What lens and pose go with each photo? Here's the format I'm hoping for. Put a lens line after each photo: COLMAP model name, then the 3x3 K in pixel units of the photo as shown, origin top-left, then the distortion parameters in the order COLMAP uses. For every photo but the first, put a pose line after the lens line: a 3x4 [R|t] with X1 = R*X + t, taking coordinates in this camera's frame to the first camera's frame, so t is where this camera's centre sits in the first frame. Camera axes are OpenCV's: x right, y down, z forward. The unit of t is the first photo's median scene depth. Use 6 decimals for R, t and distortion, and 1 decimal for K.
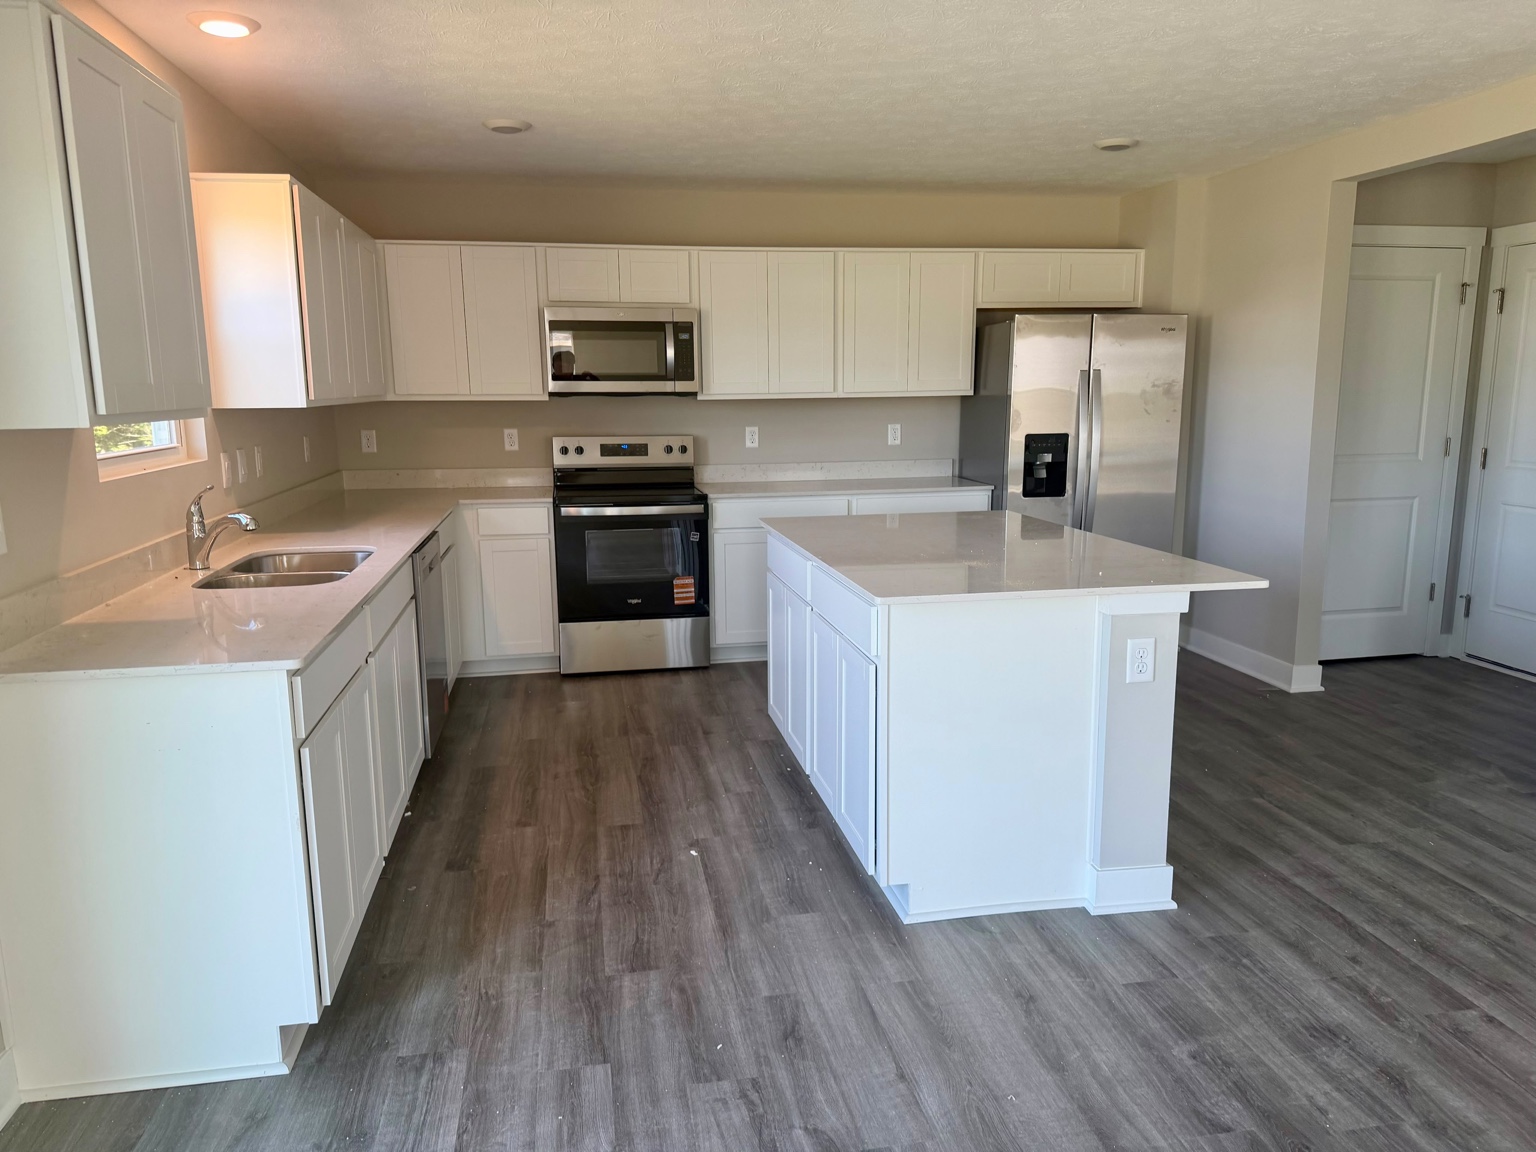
lens RADIAL K [[1075.7, 0, 766.0], [0, 1075.7, 582.9], [0, 0, 1]] dist [0.033705, -0.028918]
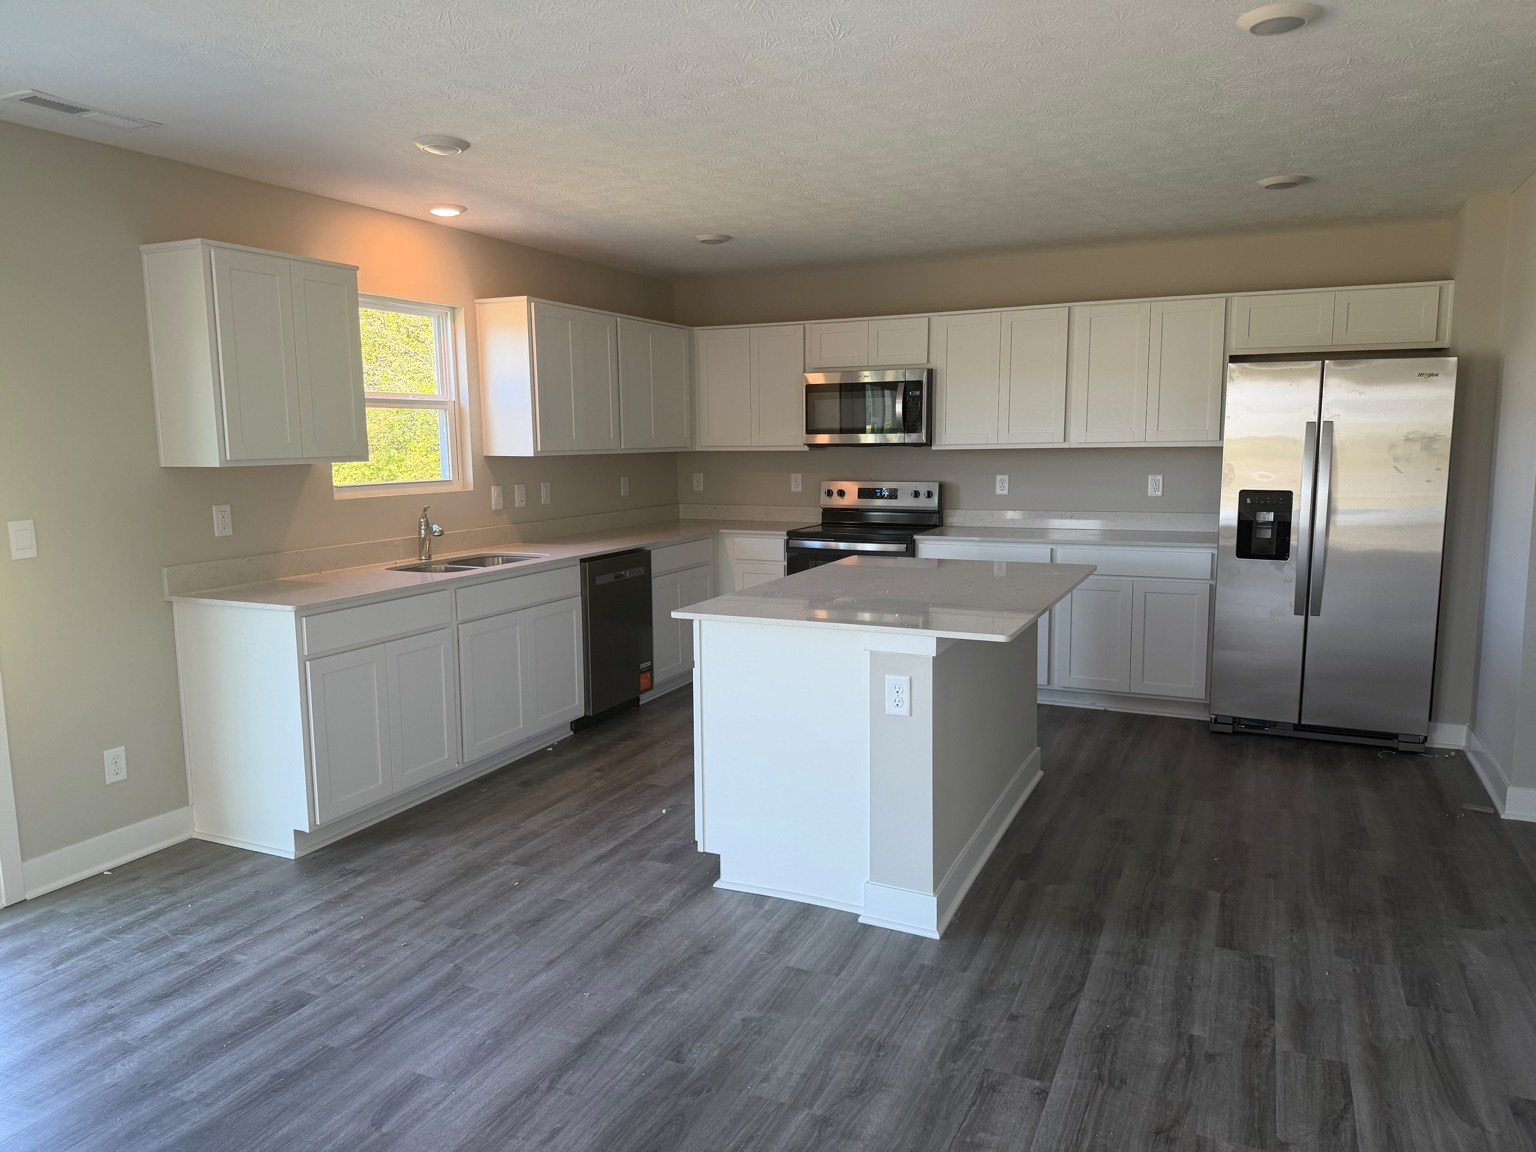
lens RADIAL K [[1075.7, 0, 769.1], [0, 1075.7, 577.6], [0, 0, 1]] dist [0.033705, -0.028918]
pose [[0.818998, 0.077644, -0.568518, 0.704981], [-0.102148, 0.994705, -0.011304, -0.017925], [0.564630, 0.067331, 0.822593, 0.017056]]
